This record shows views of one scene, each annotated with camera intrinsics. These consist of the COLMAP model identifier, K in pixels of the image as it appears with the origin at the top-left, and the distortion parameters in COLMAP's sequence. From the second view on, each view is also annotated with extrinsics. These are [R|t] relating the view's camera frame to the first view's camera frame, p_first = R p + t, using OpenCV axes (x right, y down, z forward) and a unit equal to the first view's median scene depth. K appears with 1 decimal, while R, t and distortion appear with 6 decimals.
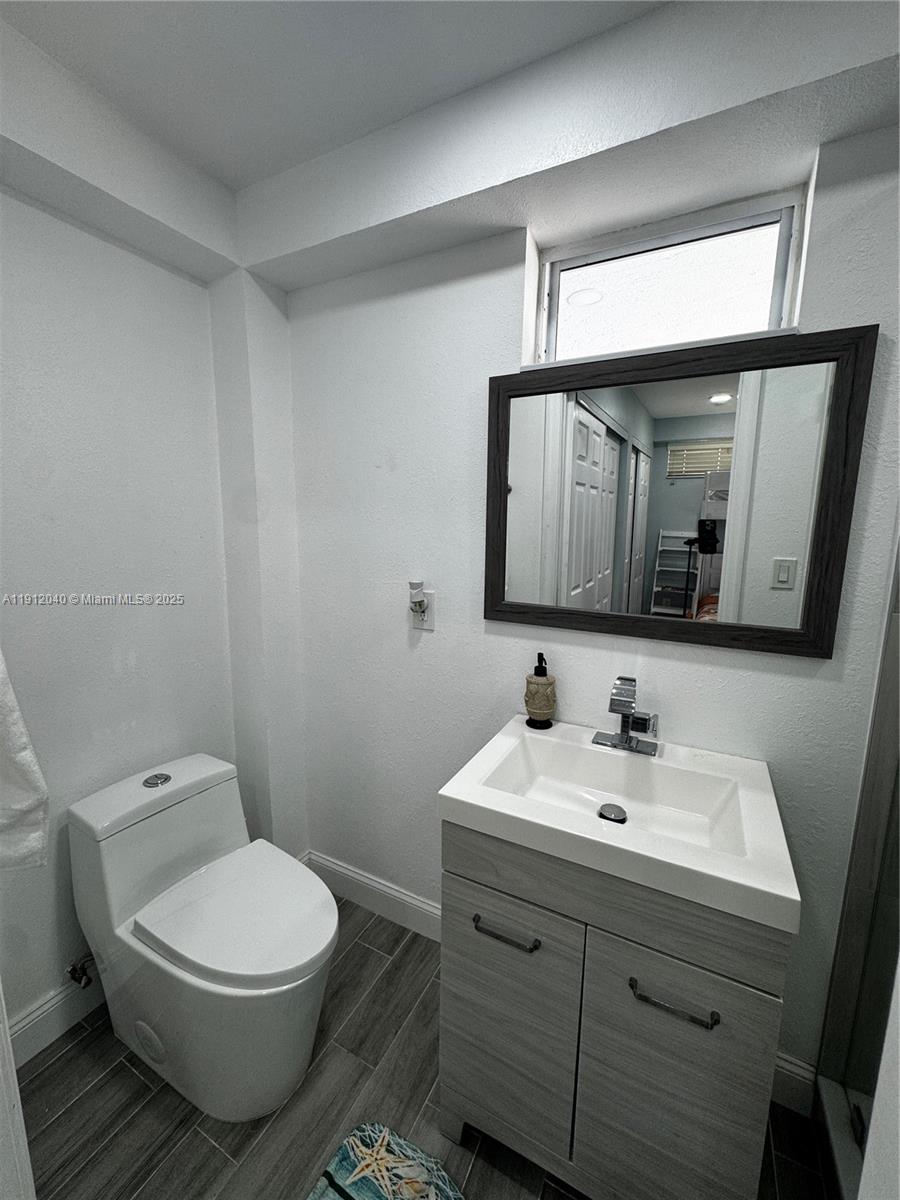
lens RADIAL K [[478.4, 0, 451.7], [0, 478.4, 597.1], [0, 0, 1]] dist [-0.002063, -0.000259]
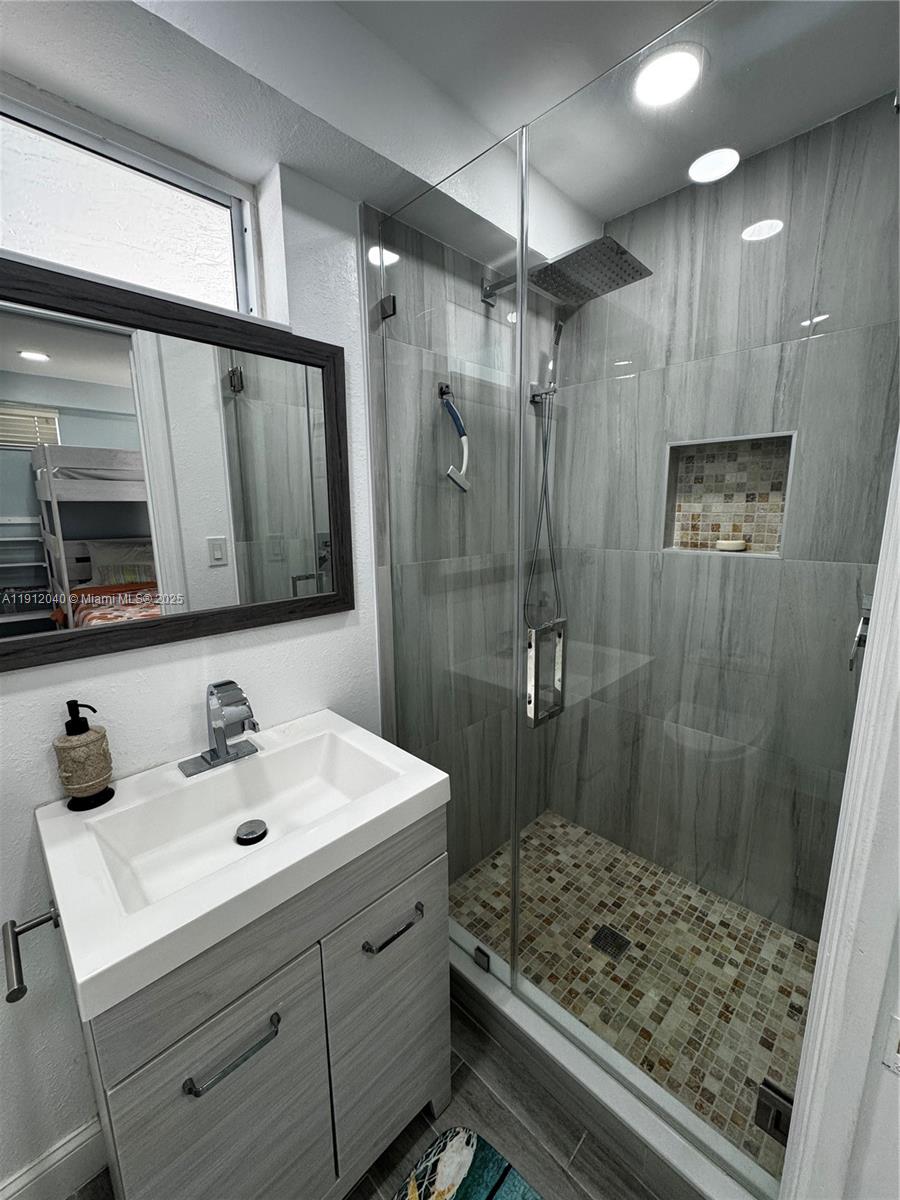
lens RADIAL K [[478.4, 0, 451.7], [0, 478.4, 597.1], [0, 0, 1]] dist [-0.002063, -0.000259]
pose [[0.301955, -0.191968, 0.933794, -0.280882], [0.157200, 0.976133, 0.149839, -0.047108], [-0.940272, 0.101548, 0.324925, 0.292102]]
